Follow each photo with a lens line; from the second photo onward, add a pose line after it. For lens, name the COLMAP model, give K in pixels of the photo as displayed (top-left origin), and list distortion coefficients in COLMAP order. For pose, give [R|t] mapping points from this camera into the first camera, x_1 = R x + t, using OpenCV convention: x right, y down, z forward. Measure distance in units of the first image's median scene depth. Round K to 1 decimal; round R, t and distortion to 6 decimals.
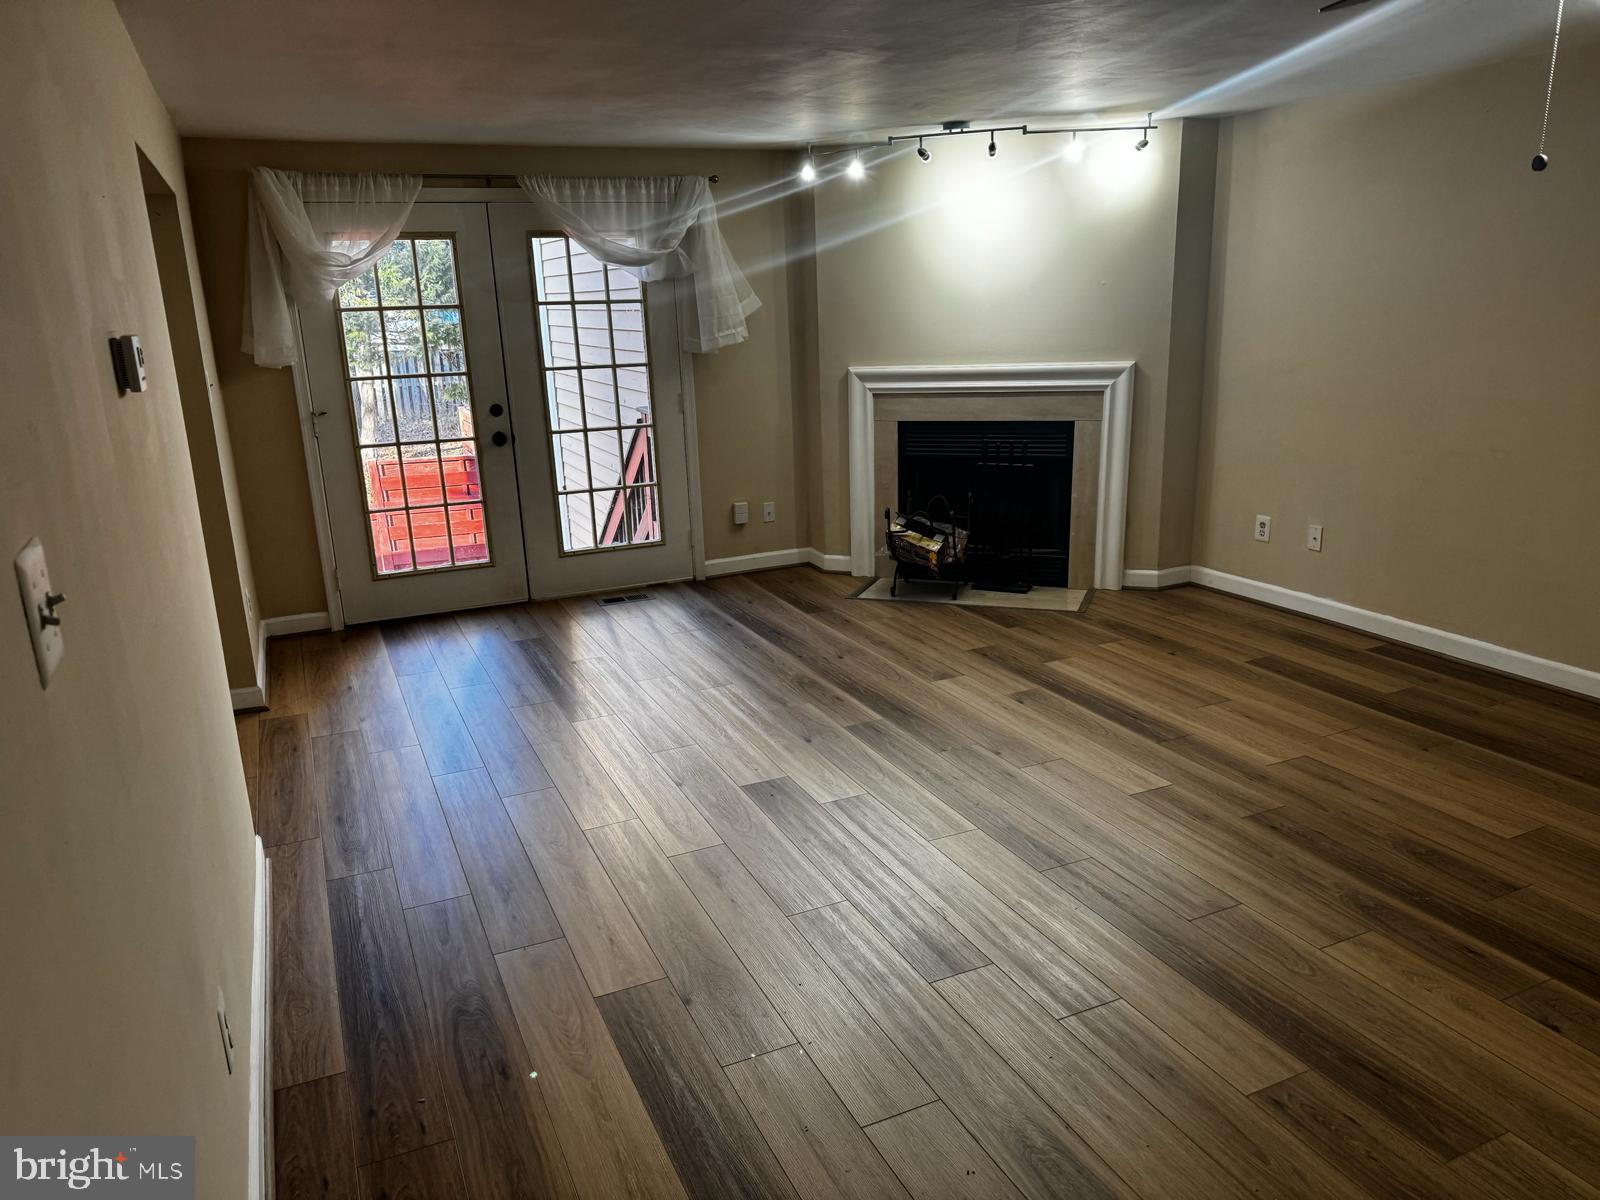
lens RADIAL K [[1123.3, 0, 801.9], [0, 1123.3, 609.1], [0, 0, 1]] dist [0.044821, -0.060839]
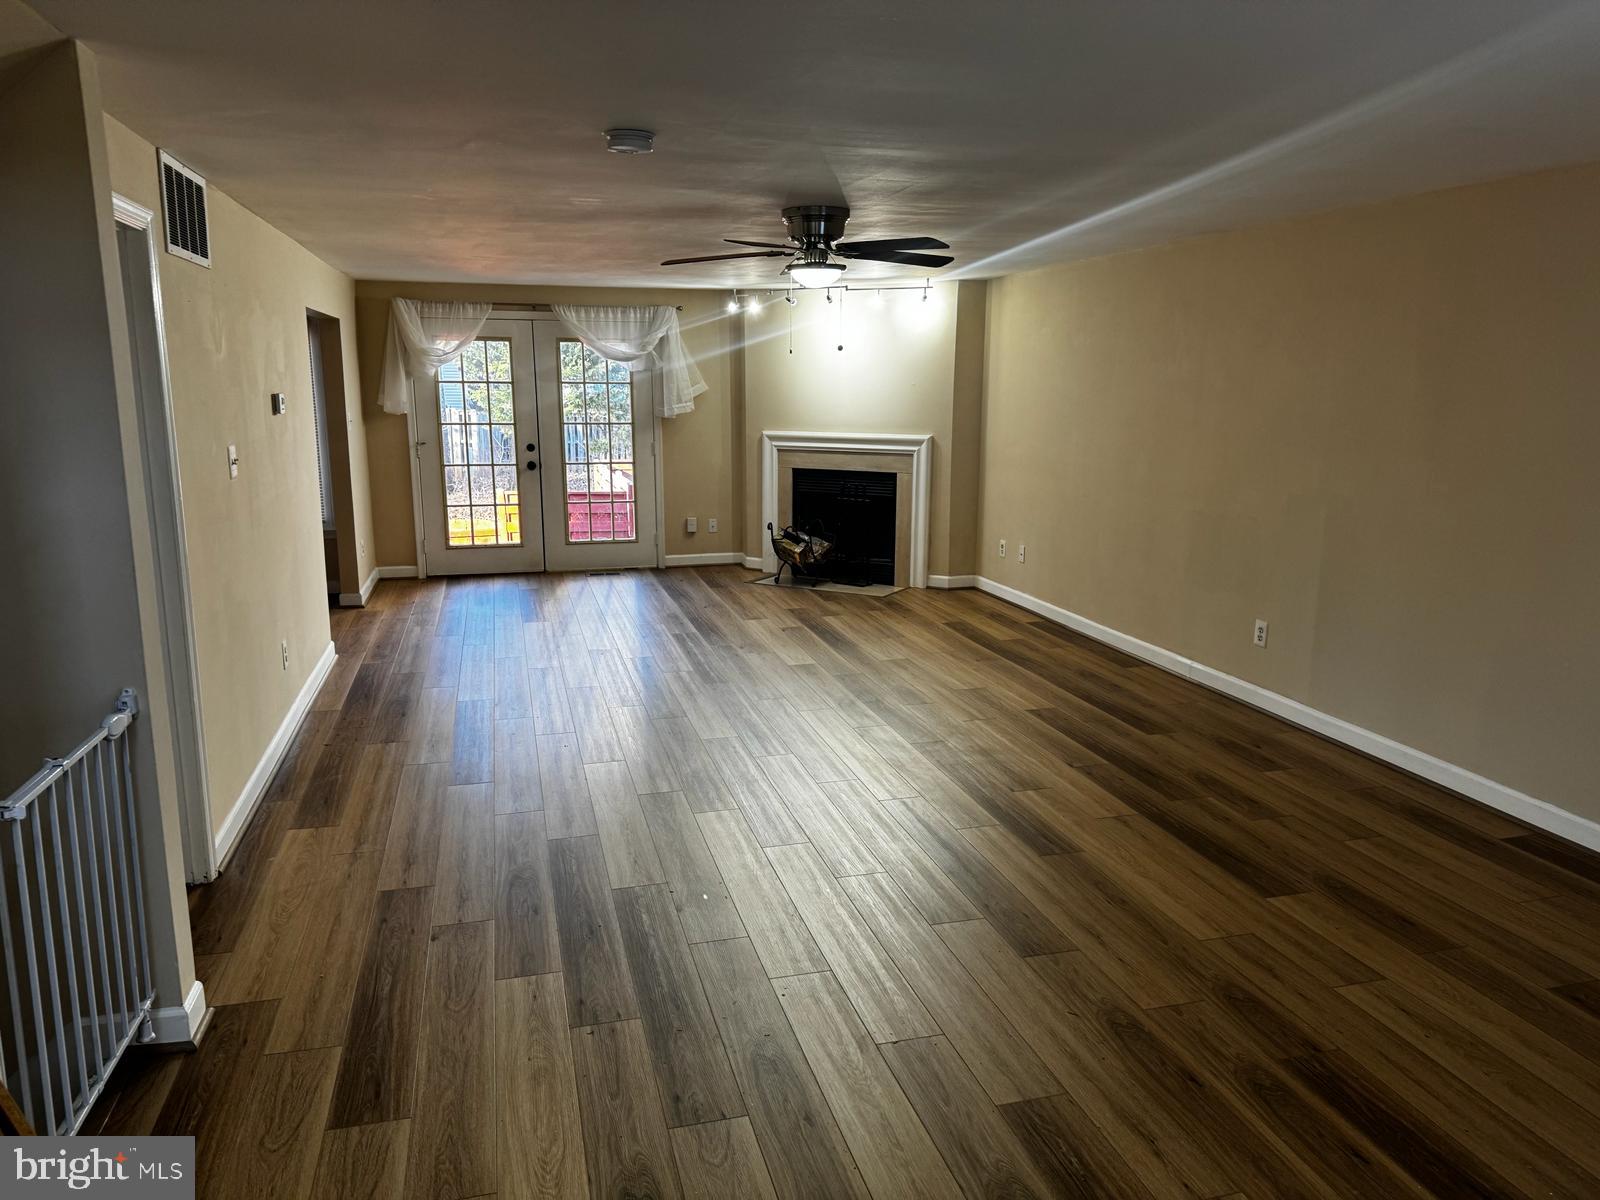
lens RADIAL K [[1123.3, 0, 802.8], [0, 1123.3, 599.7], [0, 0, 1]] dist [0.044821, -0.060839]
pose [[0.985561, 0.067809, -0.155149, 0.407979], [-0.078834, 0.994698, -0.066042, 0.123206], [0.149848, 0.077319, 0.985681, -0.539626]]
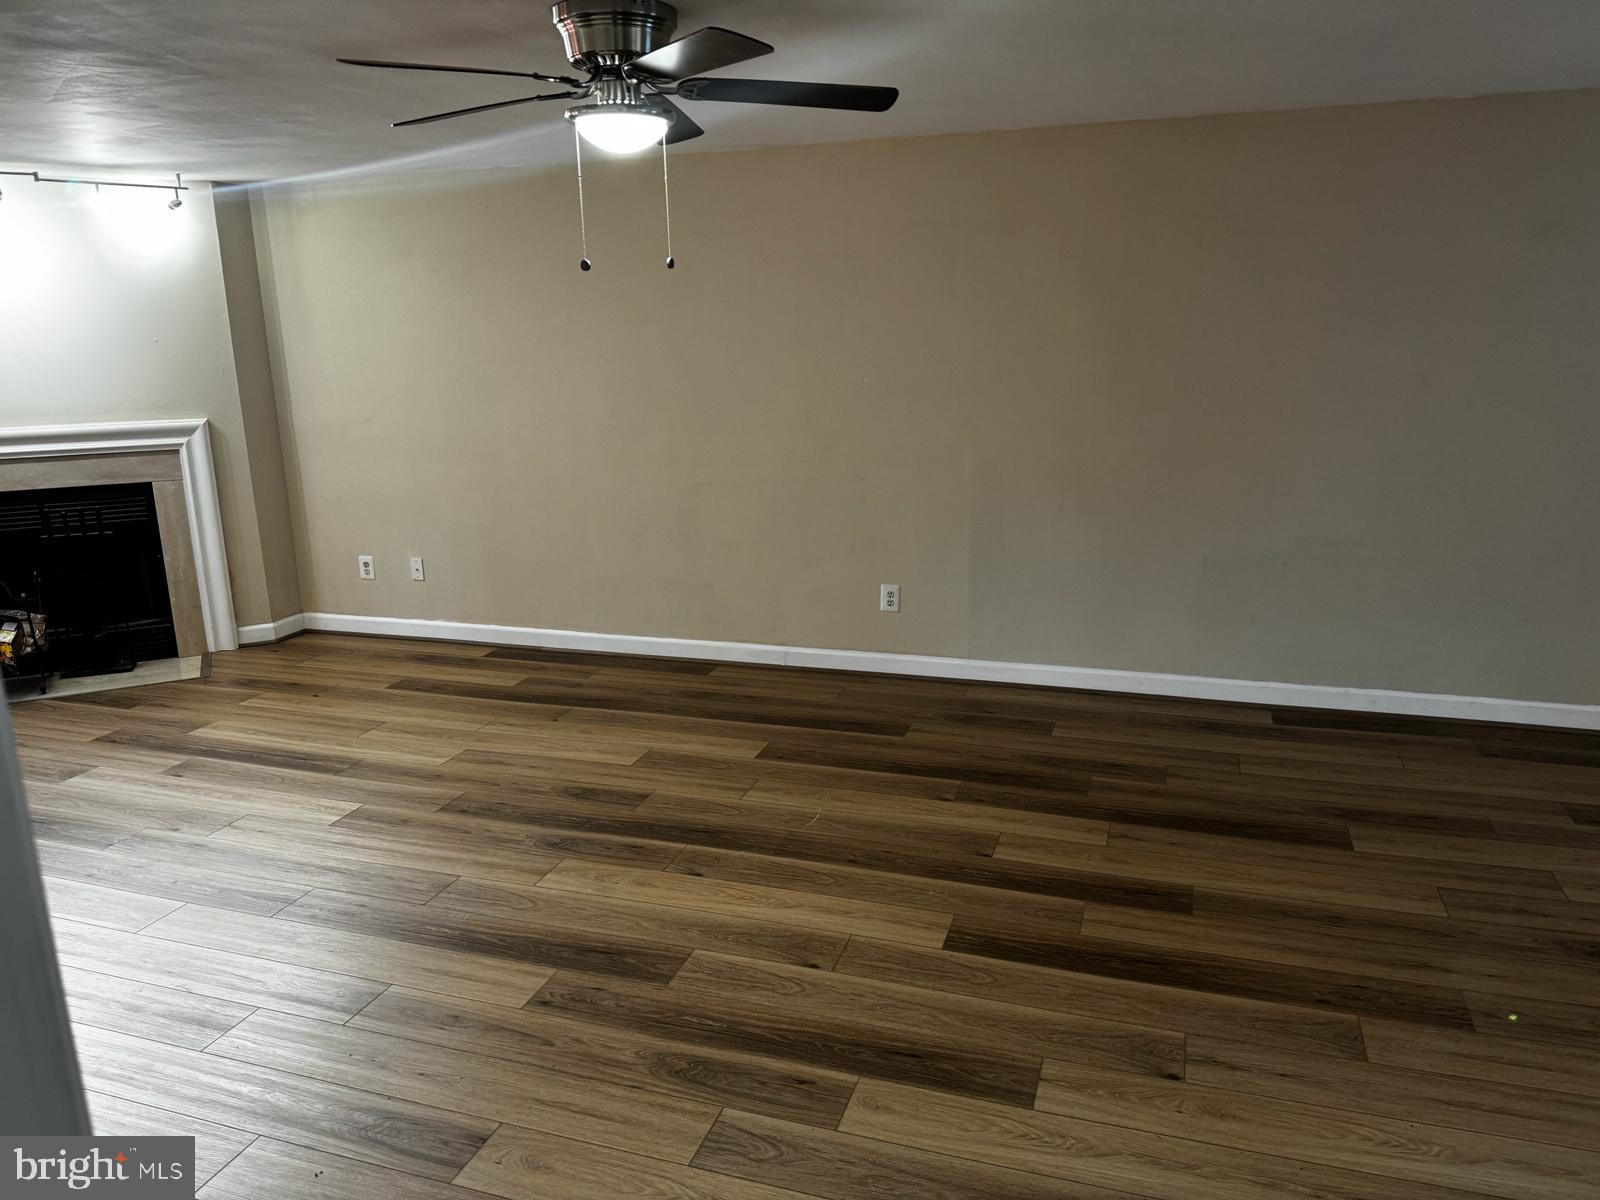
lens RADIAL K [[1123.3, 0, 812.9], [0, 1123.3, 611.3], [0, 0, 1]] dist [0.044821, -0.060839]
pose [[0.682067, -0.160097, 0.713550, -0.084642], [0.191021, 0.980870, 0.037483, 0.011238], [-0.705901, 0.110737, 0.699601, -0.052933]]
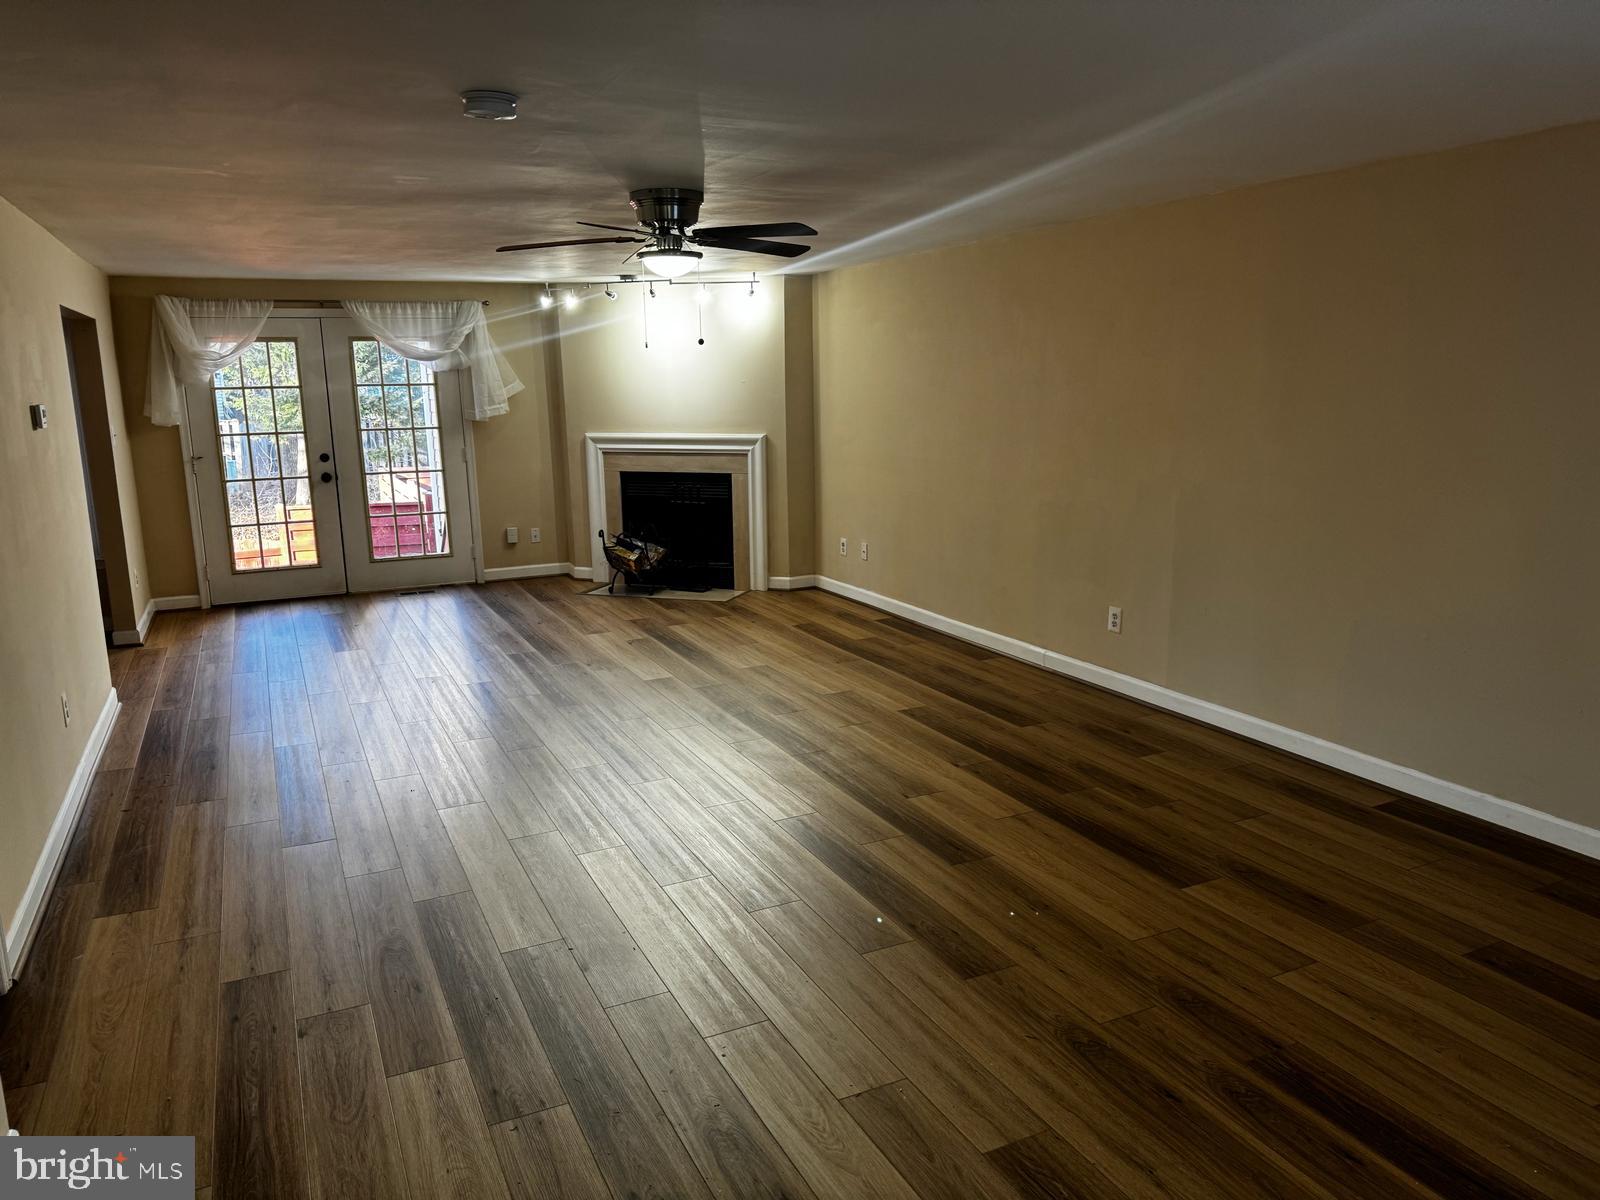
lens RADIAL K [[1123.3, 0, 802.3], [0, 1123.3, 610.6], [0, 0, 1]] dist [0.044821, -0.060839]
pose [[0.999667, 0.013487, 0.021981, 0.343949], [-0.012065, 0.997901, -0.063624, 0.114360], [-0.022793, 0.063337, 0.997732, -0.492440]]
